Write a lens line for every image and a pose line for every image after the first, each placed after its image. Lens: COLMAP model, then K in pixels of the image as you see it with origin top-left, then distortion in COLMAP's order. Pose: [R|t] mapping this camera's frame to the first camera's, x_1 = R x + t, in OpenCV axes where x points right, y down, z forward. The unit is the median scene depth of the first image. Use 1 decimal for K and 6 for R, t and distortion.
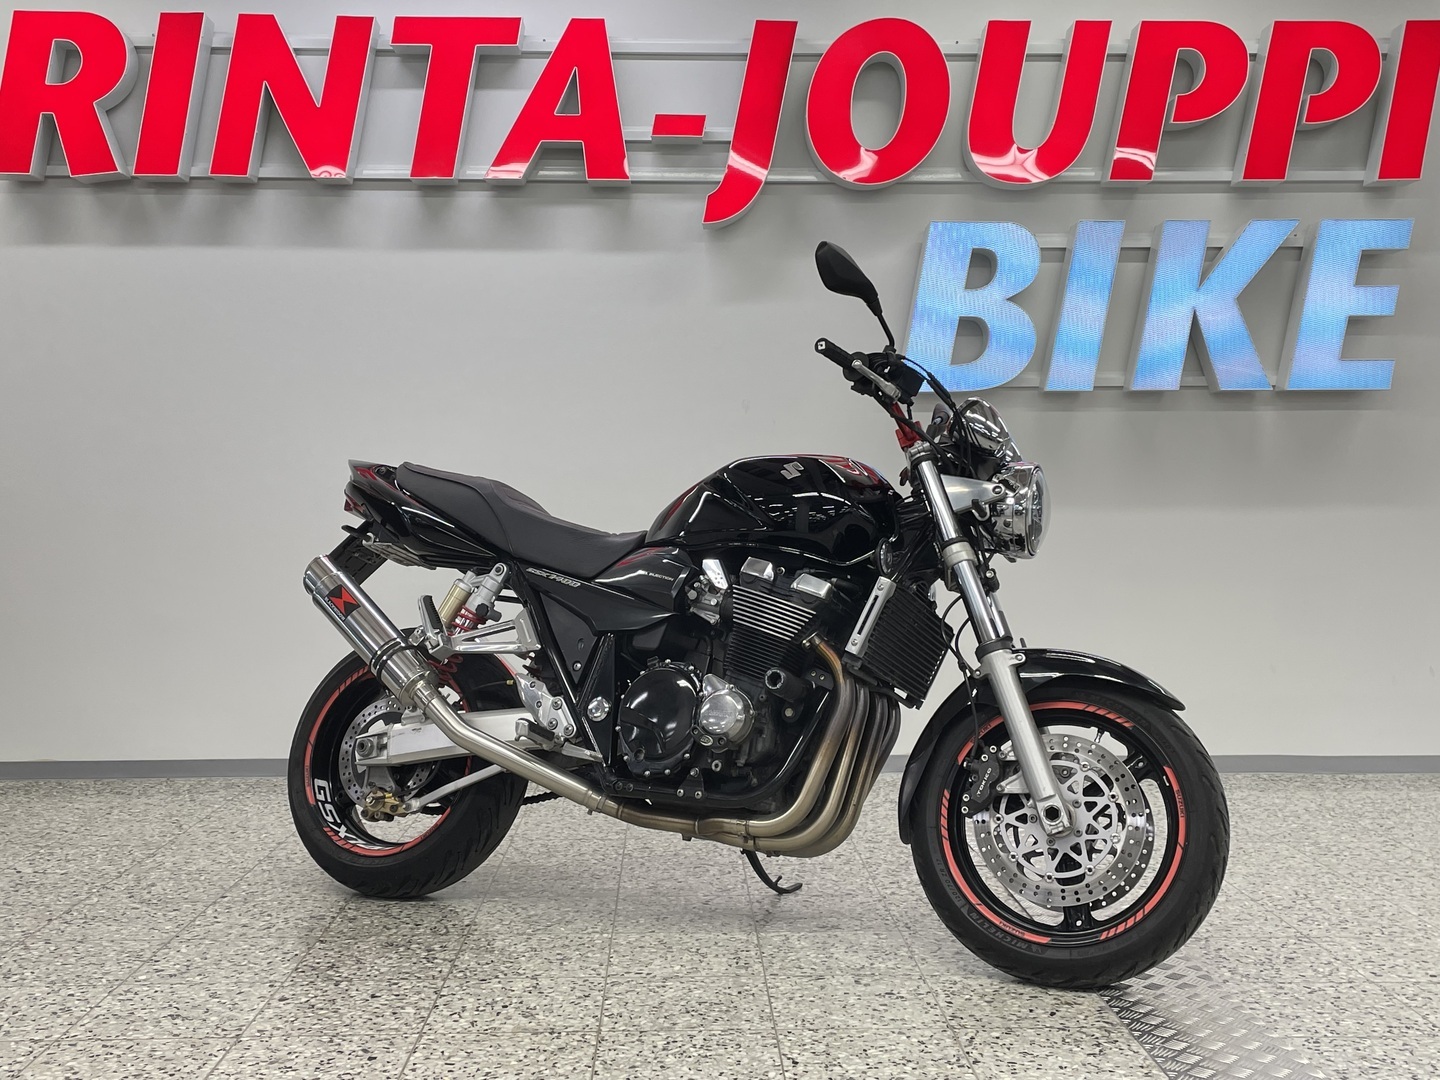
lens RADIAL K [[1572.7, 0, 723.7], [0, 1572.7, 541.3], [0, 0, 1]] dist [0.069668, 0.000000]
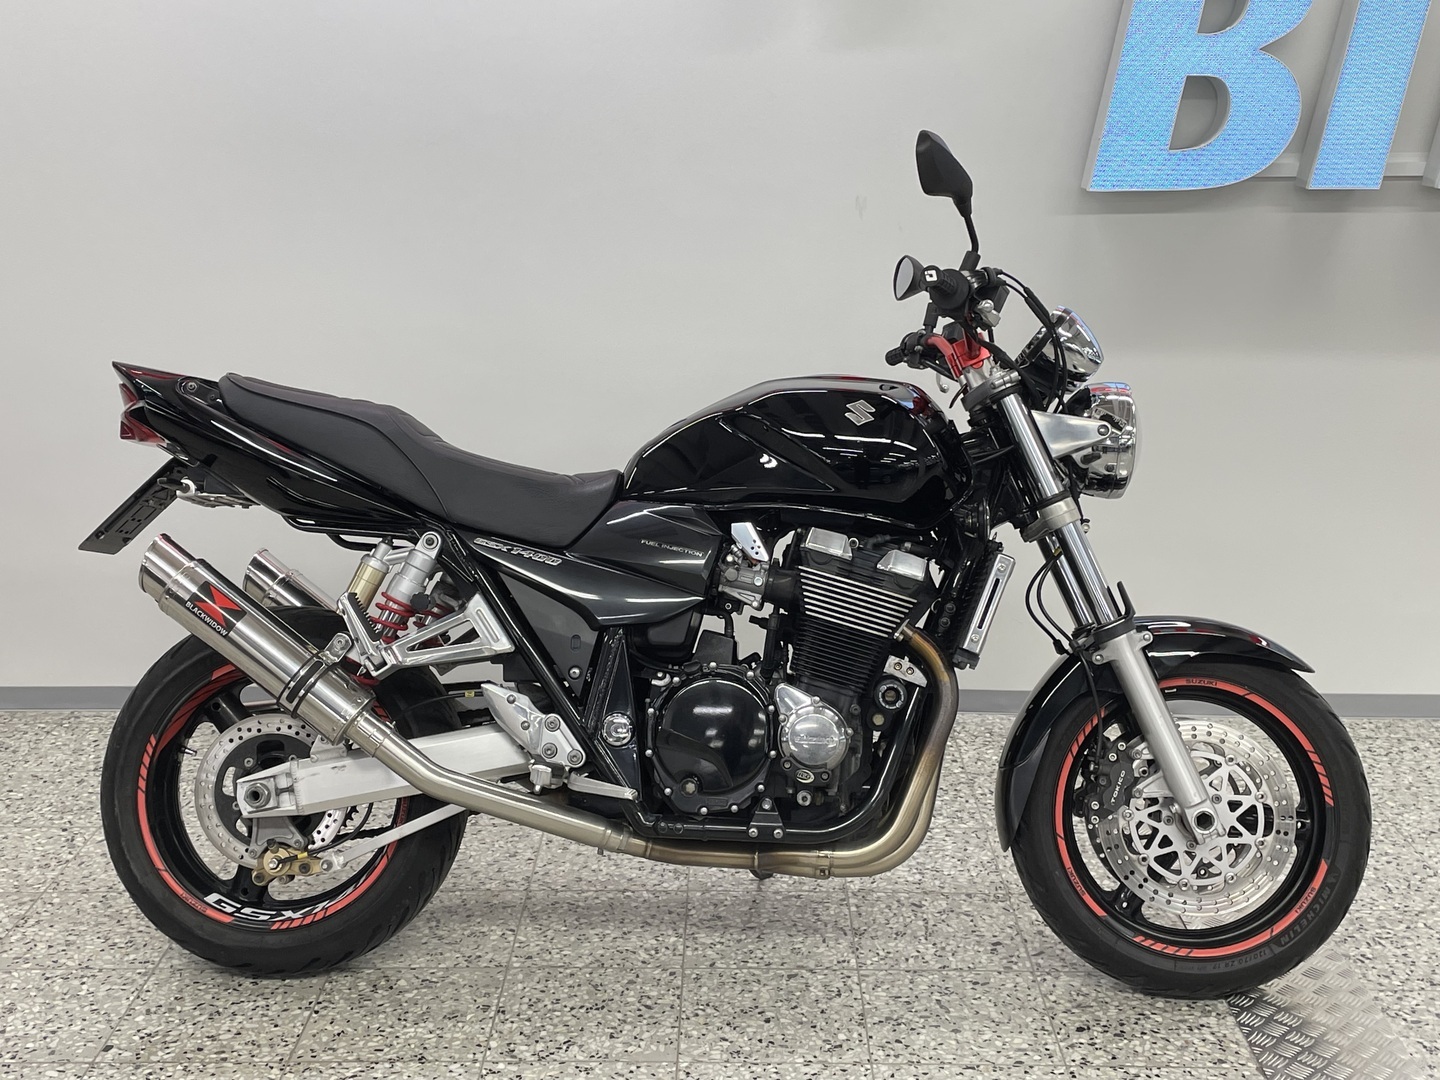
lens RADIAL K [[1790.8, 0, 724.9], [0, 1790.8, 528.9], [0, 0, 1]] dist [0.059355, 0.000000]
pose [[0.999275, 0.012533, -0.035942, -0.023949], [-0.004543, 0.976759, 0.214294, -0.182655], [0.037792, -0.213975, 0.976108, 0.321991]]
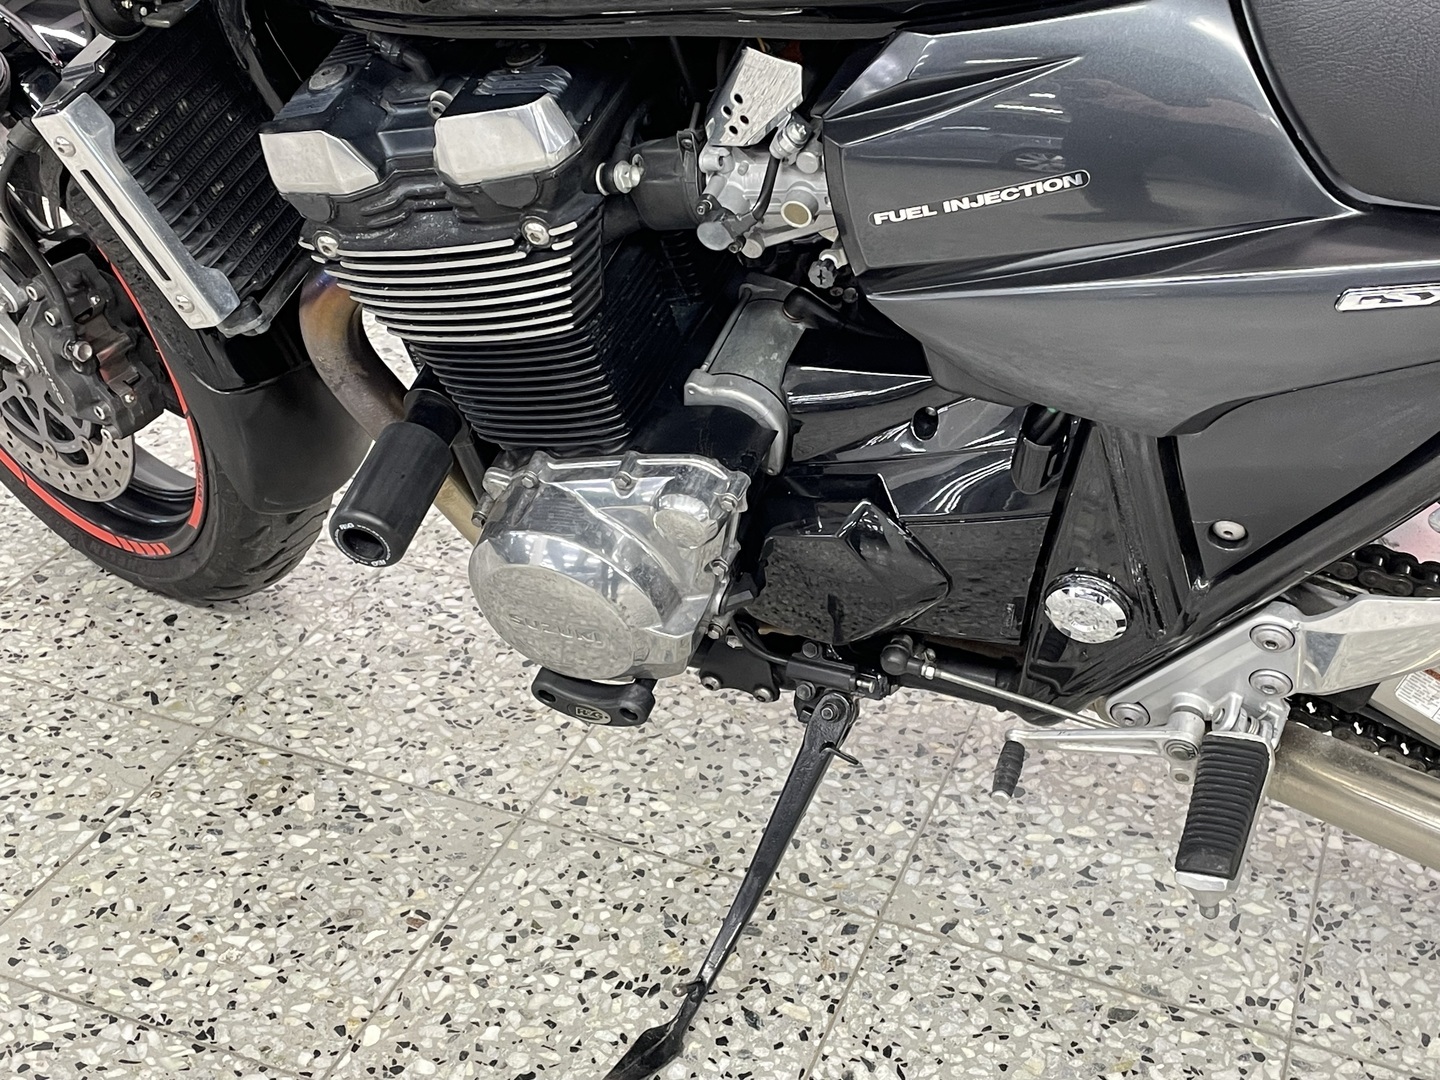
lens RADIAL K [[1854.4, 0, 705.0], [0, 1854.4, 537.0], [0, 0, 1]] dist [0.066925, 0.000000]
pose [[0.913360, 0.224505, -0.339663, 0.012641], [-0.028818, 0.867794, 0.496088, -0.044791], [0.406132, -0.443319, 0.799078, 0.871194]]
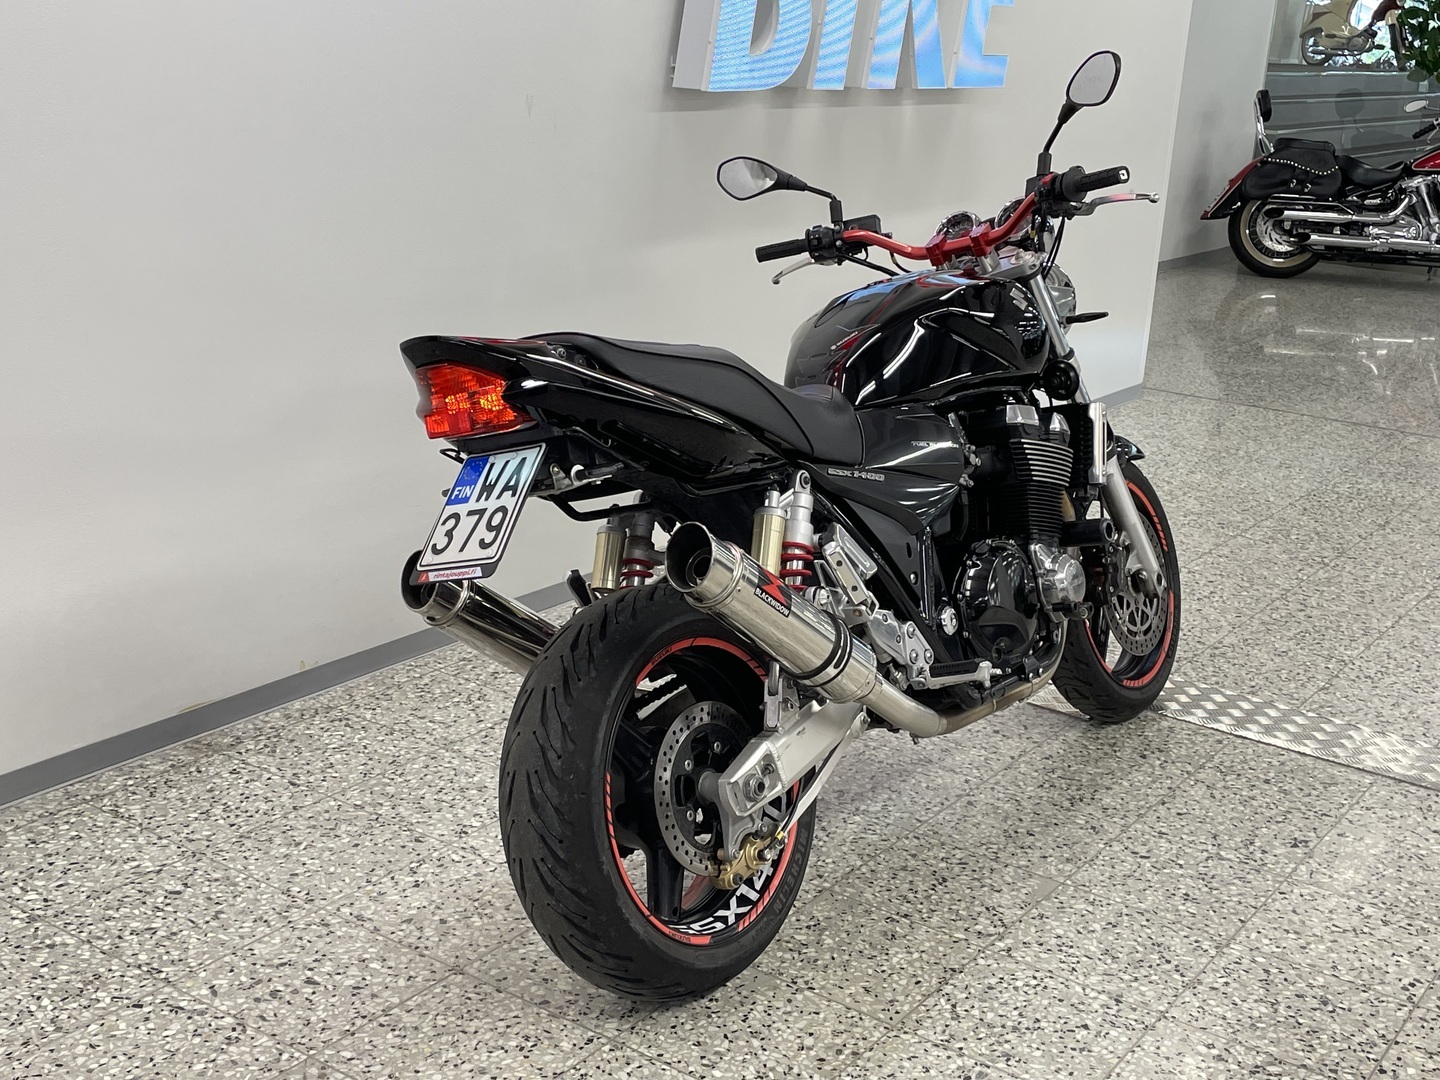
lens RADIAL K [[1789.8, 0, 721.1], [0, 1789.8, 539.6], [0, 0, 1]] dist [0.063163, 0.000000]
pose [[0.596308, -0.195576, 0.778567, -0.904405], [-0.037493, 0.962024, 0.270377, -0.186968], [-0.801880, -0.190419, 0.566330, 0.733530]]
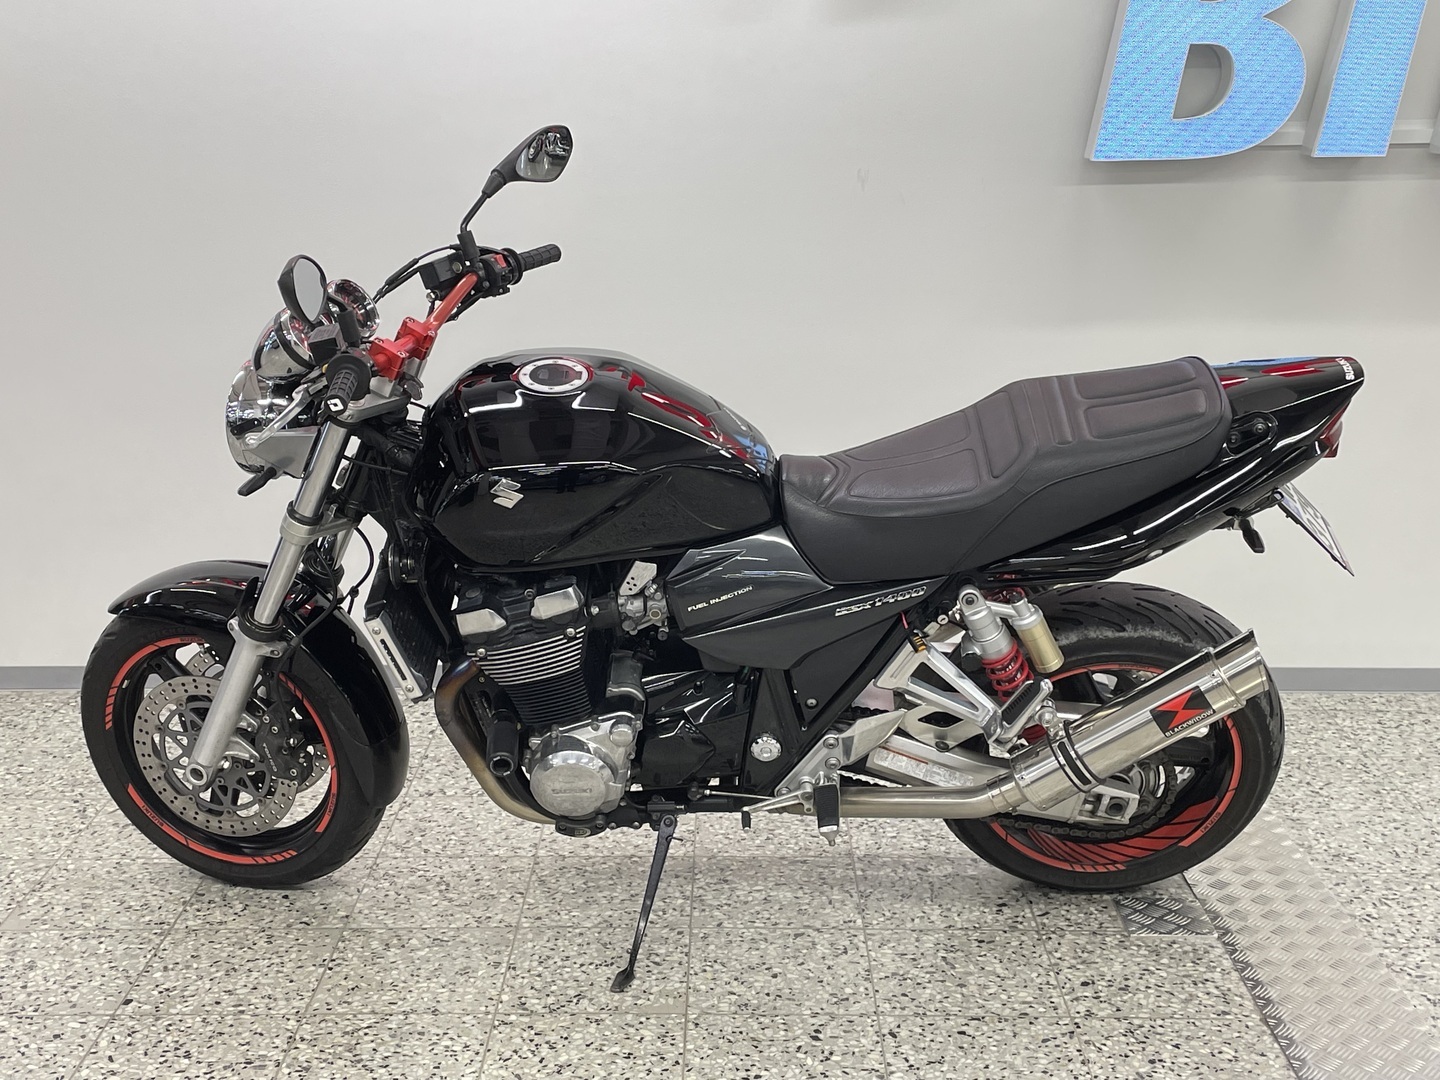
lens RADIAL K [[1854.4, 0, 696.7], [0, 1854.4, 530.2], [0, 0, 1]] dist [0.066925, 0.000000]
pose [[0.998674, 0.006853, -0.051031, -0.024809], [0.004053, 0.977567, 0.210584, -0.169015], [0.051329, -0.210511, 0.976243, 0.274334]]
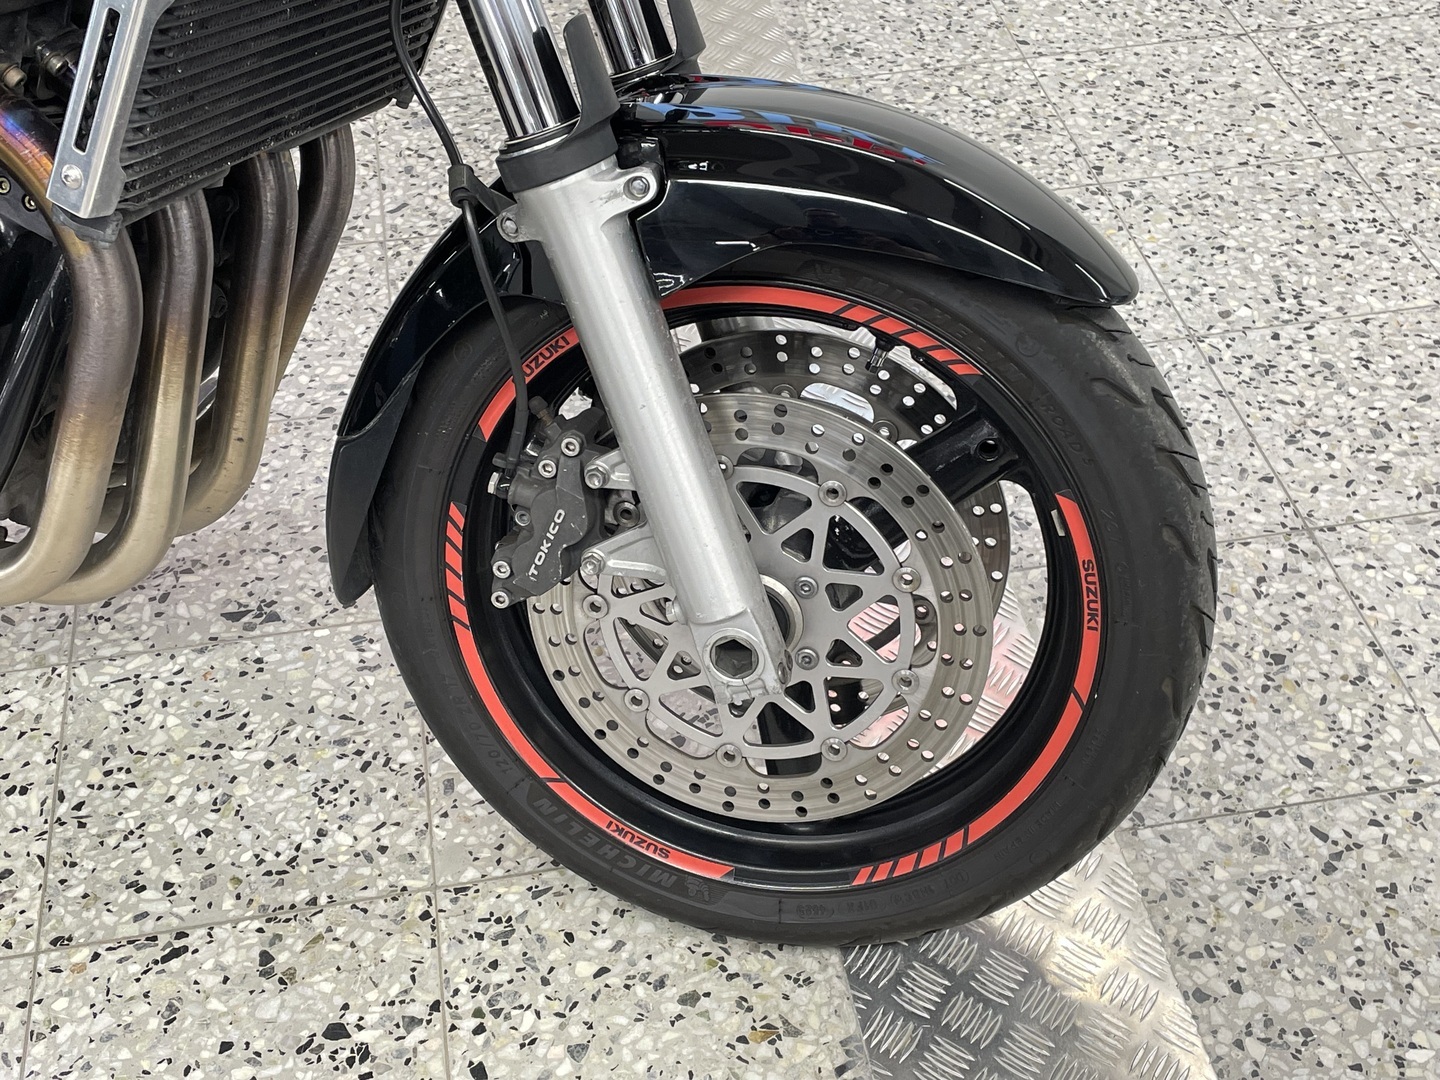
lens RADIAL K [[1790.8, 0, 724.2], [0, 1790.8, 532.3], [0, 0, 1]] dist [0.059355, 0.000000]
pose [[0.989393, -0.108512, 0.096575, 0.152607], [0.015288, 0.738916, 0.673624, -0.101725], [-0.144457, -0.665002, 0.732738, 0.652819]]
